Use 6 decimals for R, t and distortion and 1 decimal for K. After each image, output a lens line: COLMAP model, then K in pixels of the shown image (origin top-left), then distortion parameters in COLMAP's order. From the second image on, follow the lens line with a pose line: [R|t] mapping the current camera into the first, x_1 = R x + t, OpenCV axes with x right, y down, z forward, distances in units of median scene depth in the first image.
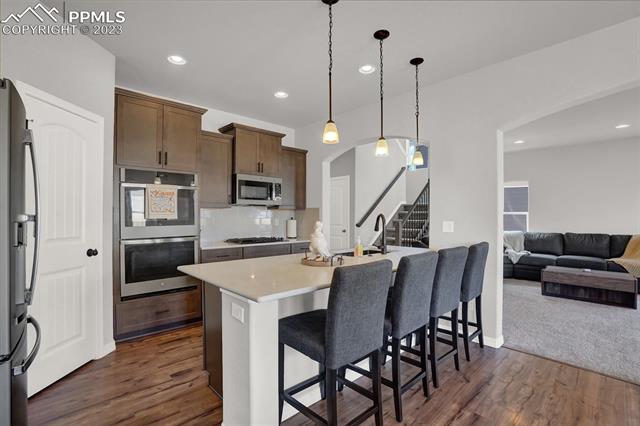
lens RADIAL K [[301.7, 0, 321.0], [0, 301.7, 211.3], [0, 0, 1]] dist [-0.059219, 0.025986]
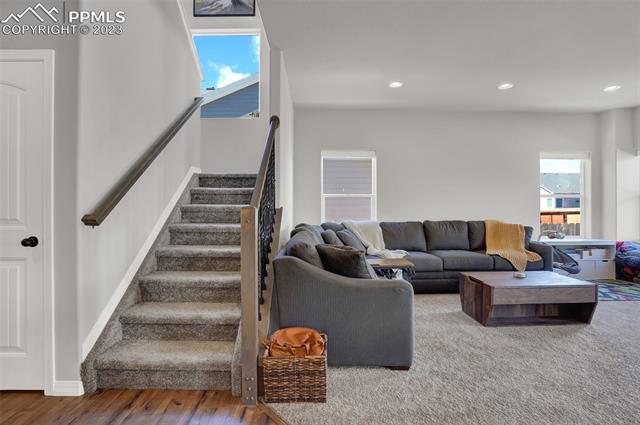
lens RADIAL K [[301.7, 0, 321.0], [0, 301.7, 210.8], [0, 0, 1]] dist [-0.059219, 0.025986]
pose [[0.682244, -0.012808, 0.731012, 0.095037], [-0.007600, 0.999668, 0.024607, 0.039747], [-0.731085, -0.022344, 0.681921, 0.879380]]
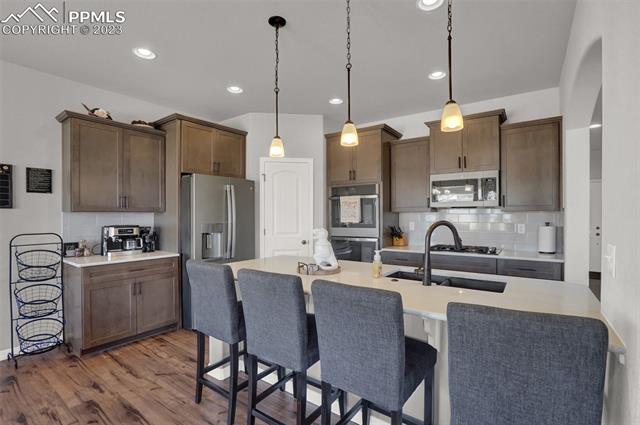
lens RADIAL K [[300.2, 0, 320.0], [0, 300.2, 217.1], [0, 0, 1]] dist [-0.068028, 0.025039]
pose [[0.188931, 0.001917, -0.981989, 0.503038], [0.020528, 0.999772, 0.005901, -0.006010], [0.981776, -0.021273, 0.188848, 0.428345]]
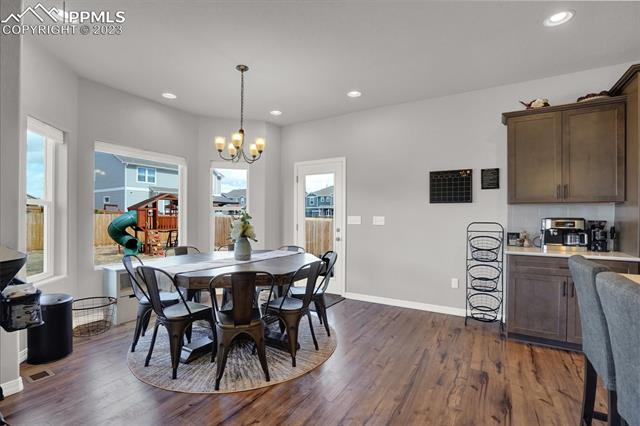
lens RADIAL K [[303.7, 0, 317.4], [0, 303.7, 215.2], [0, 0, 1]] dist [-0.085065, 0.040218]
pose [[-0.967130, -0.009110, -0.254121, 0.401950], [-0.003576, 0.999746, -0.022233, 0.019005], [0.254259, -0.020593, -0.966917, 0.576109]]
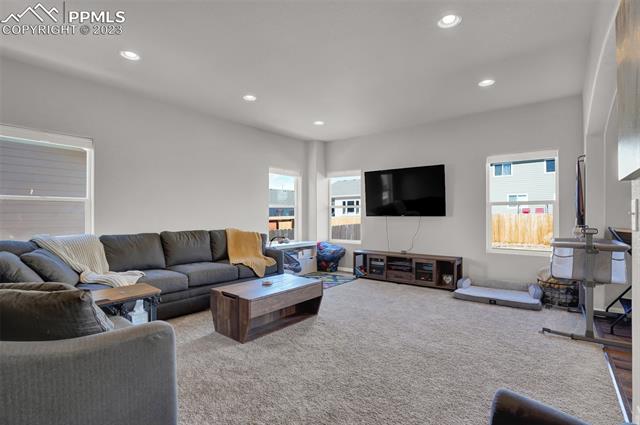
lens RADIAL K [[300.2, 0, 320.0], [0, 300.2, 217.1], [0, 0, 1]] dist [-0.068028, 0.025039]
pose [[-0.115774, -0.007906, 0.993244, 0.188846], [-0.017412, 0.999831, 0.005929, 0.041172], [-0.993123, -0.016608, -0.115892, 0.966146]]
